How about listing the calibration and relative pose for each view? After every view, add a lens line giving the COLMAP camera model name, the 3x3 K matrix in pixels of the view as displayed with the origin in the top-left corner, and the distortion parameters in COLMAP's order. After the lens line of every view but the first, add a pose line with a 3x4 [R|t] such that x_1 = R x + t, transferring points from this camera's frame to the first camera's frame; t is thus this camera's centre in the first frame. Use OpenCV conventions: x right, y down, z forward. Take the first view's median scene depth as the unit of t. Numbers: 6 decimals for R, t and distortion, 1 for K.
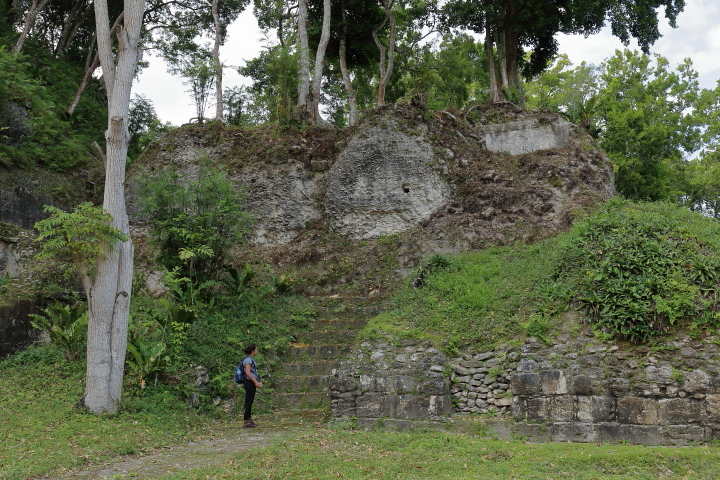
lens RADIAL K [[682.6, 0, 360.0], [0, 682.6, 240.0], [0, 0, 1]] dist [0.004015, -0.005453]
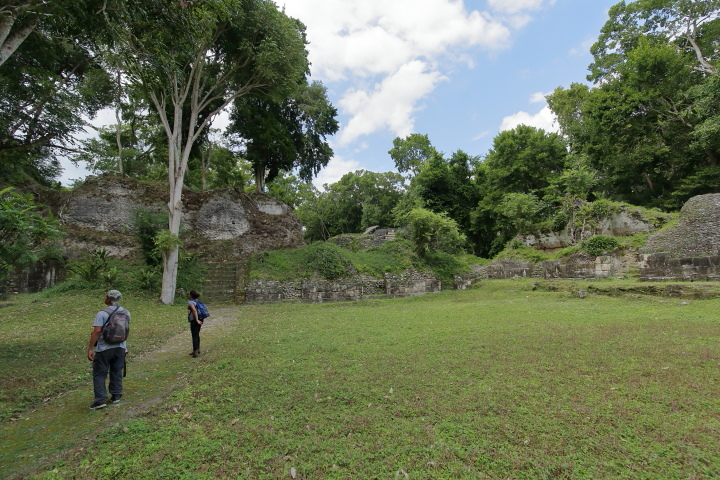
lens RADIAL K [[323.1, 0, 360.0], [0, 323.1, 240.0], [0, 0, 1]] dist [-0.003357, 0.000396]
pose [[0.753570, 0.075869, 0.652975, -0.405737], [-0.094678, 0.995487, -0.006401, -0.048682], [-0.650514, -0.056999, 0.757353, -0.315984]]
